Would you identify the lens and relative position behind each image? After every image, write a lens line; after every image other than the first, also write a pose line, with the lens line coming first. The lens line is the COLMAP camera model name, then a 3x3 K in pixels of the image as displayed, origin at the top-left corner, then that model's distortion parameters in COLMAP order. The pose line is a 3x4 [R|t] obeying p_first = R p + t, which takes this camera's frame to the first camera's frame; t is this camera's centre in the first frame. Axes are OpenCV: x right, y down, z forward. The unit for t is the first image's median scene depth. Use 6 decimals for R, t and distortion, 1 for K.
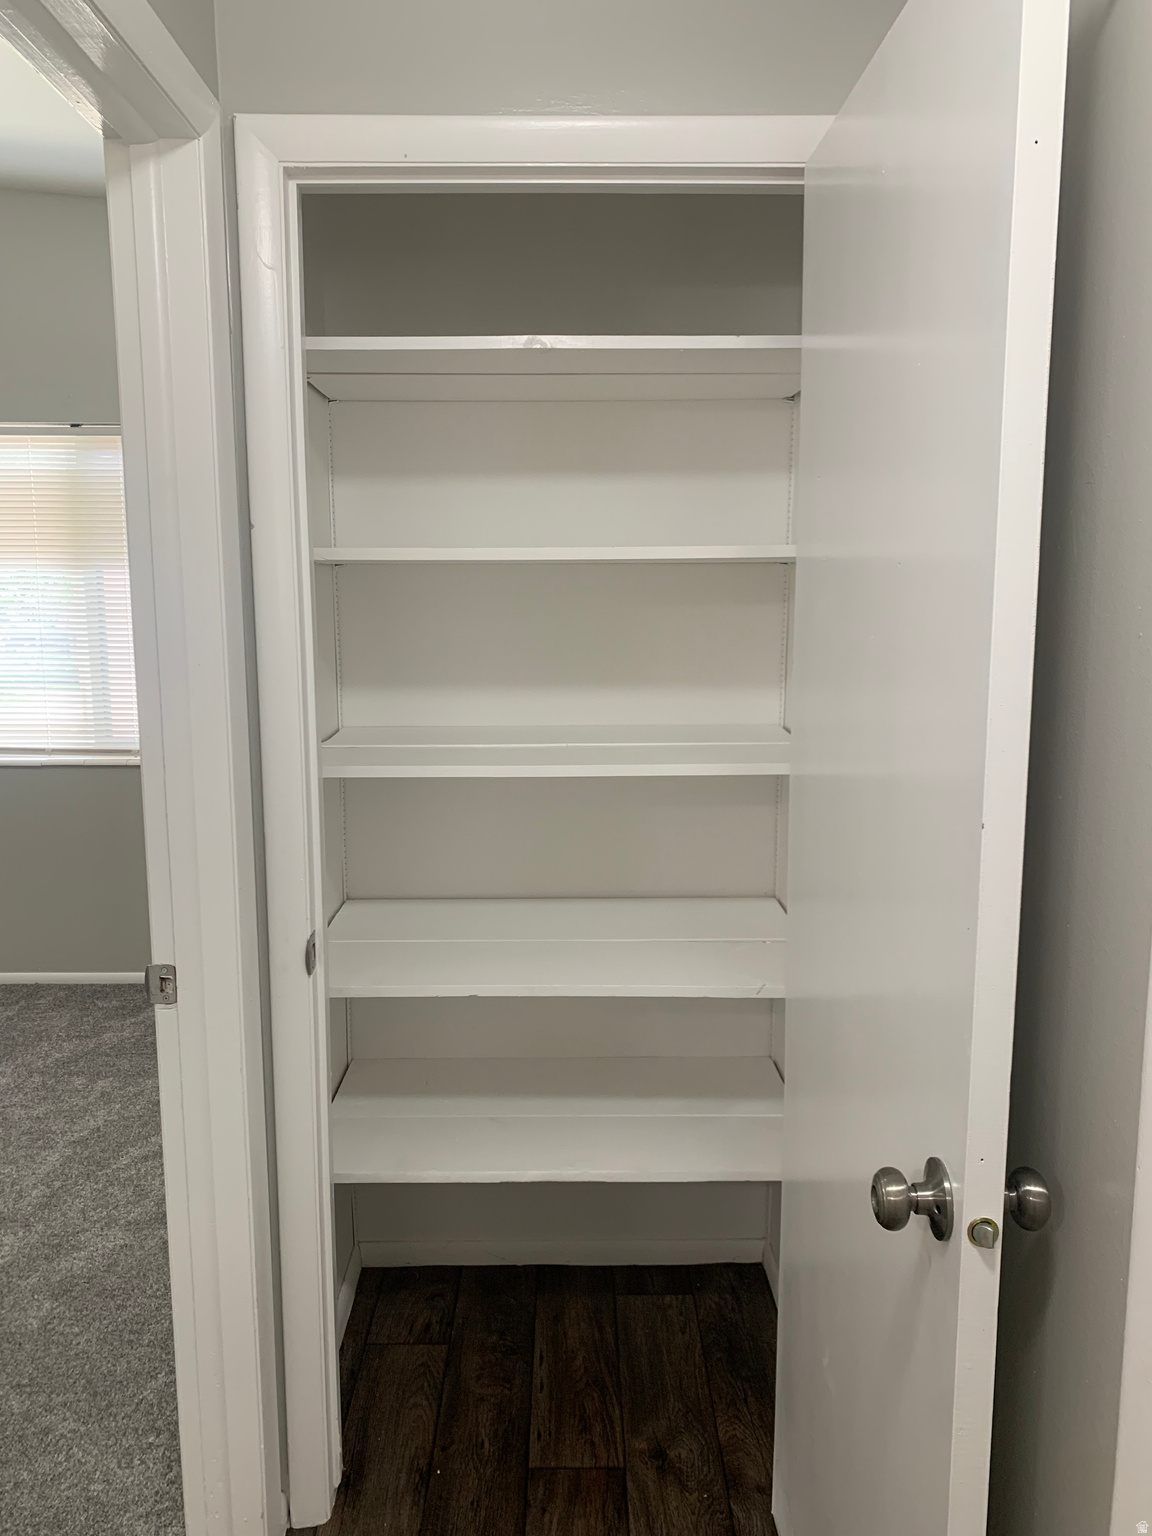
lens RADIAL K [[1179.3, 0, 571.3], [0, 1179.3, 767.0], [0, 0, 1]] dist [0.035469, -0.029153]
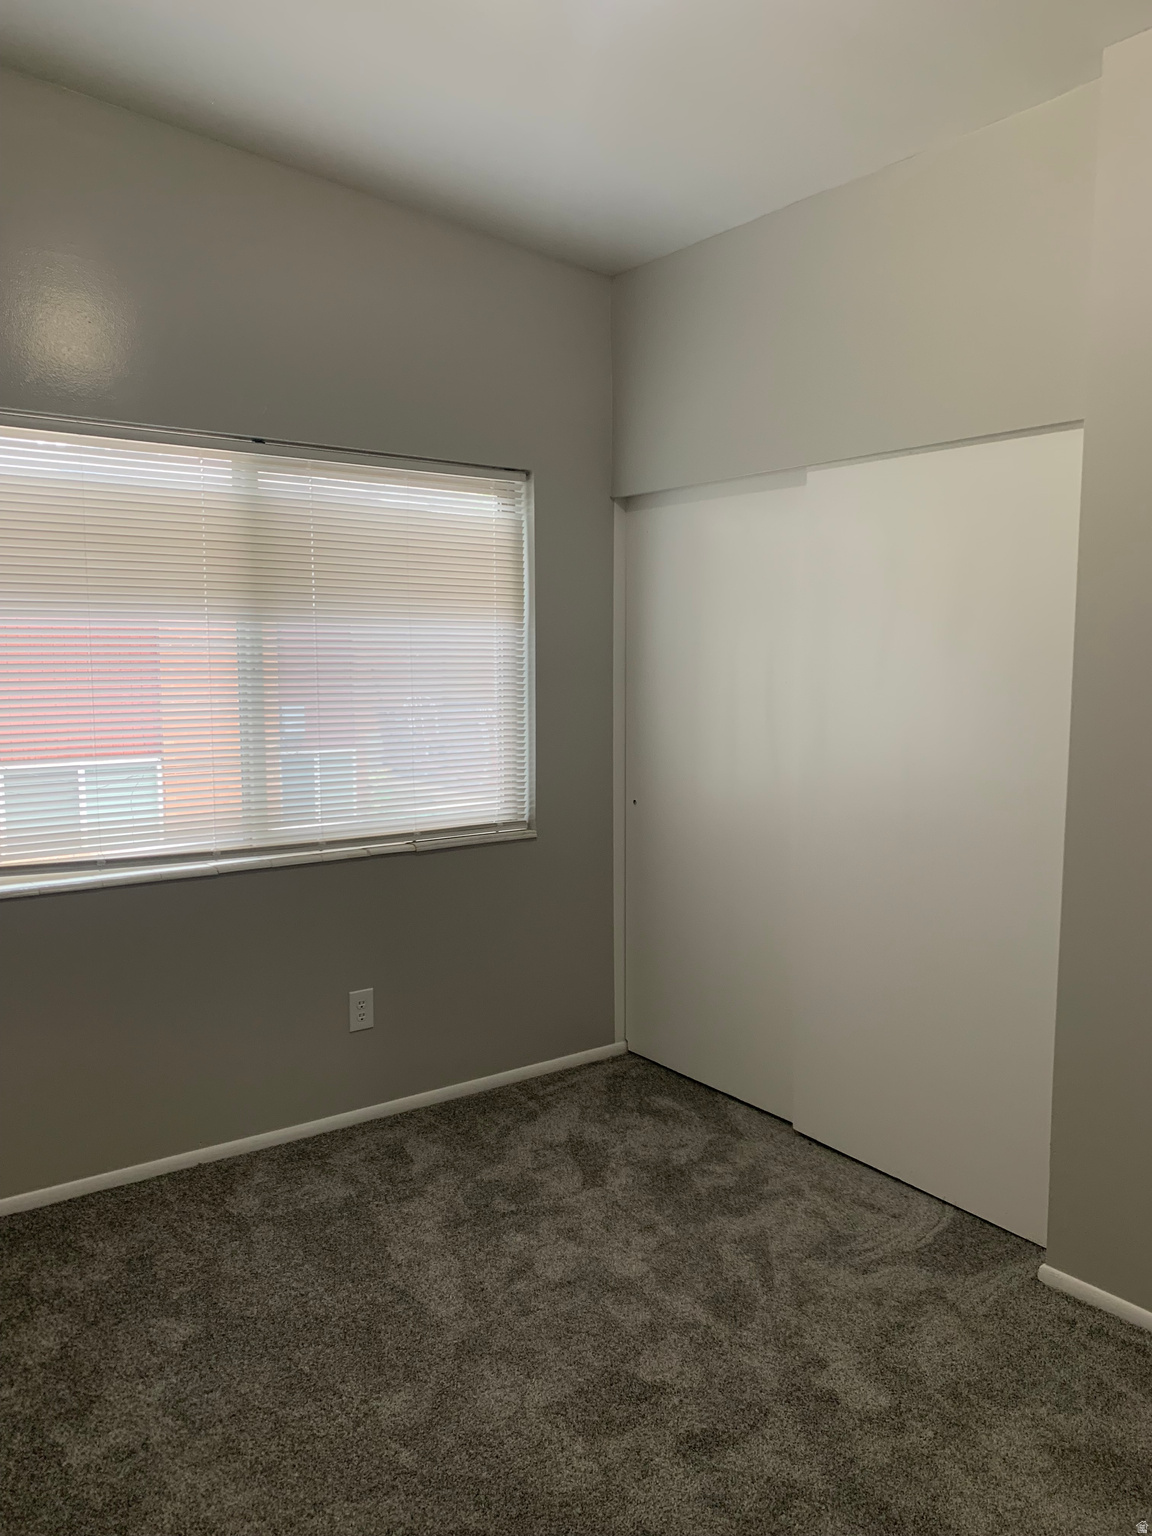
lens RADIAL K [[1179.3, 0, 582.9], [0, 1179.3, 768.5], [0, 0, 1]] dist [0.035469, -0.029153]
pose [[0.821106, -0.061469, 0.567456, -0.815228], [0.089516, 0.995750, -0.021666, -0.036778], [-0.563712, 0.068587, 0.823119, 0.275375]]
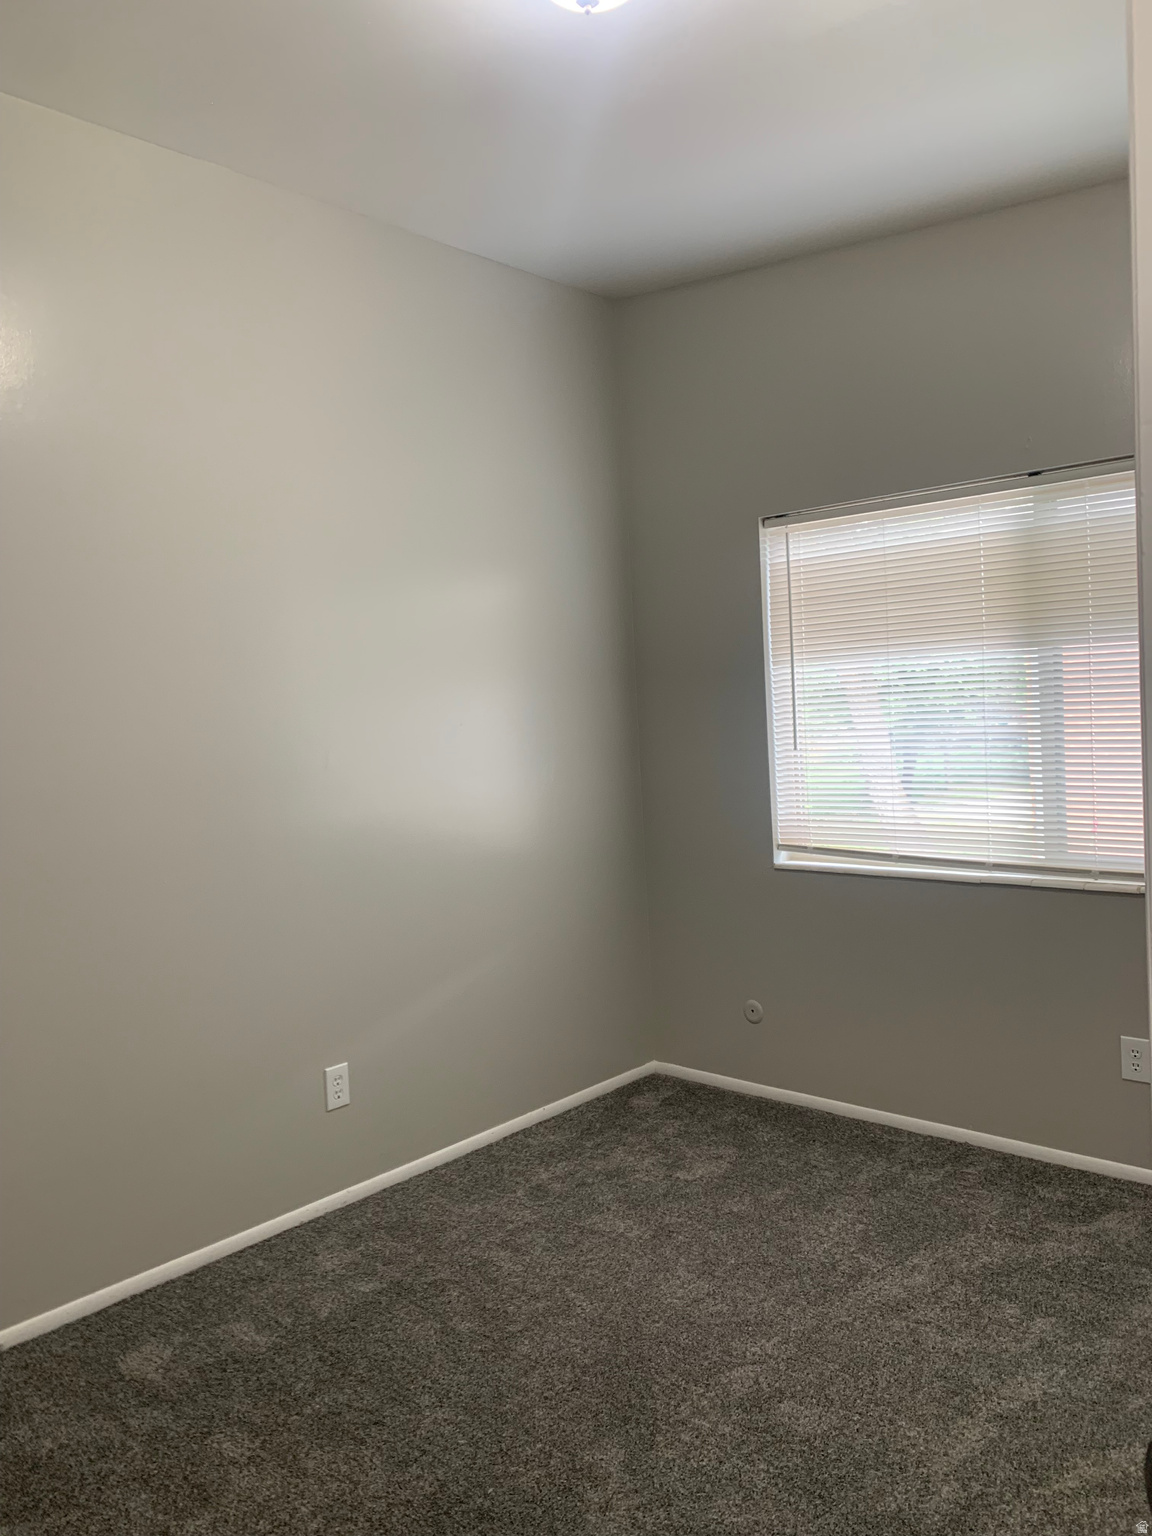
lens RADIAL K [[1179.3, 0, 580.3], [0, 1179.3, 777.2], [0, 0, 1]] dist [0.035469, -0.029153]
pose [[0.727971, 0.004714, -0.685592, -0.094849], [-0.054183, 0.997244, -0.050675, -0.020928], [0.683464, 0.074038, 0.726220, 0.233016]]
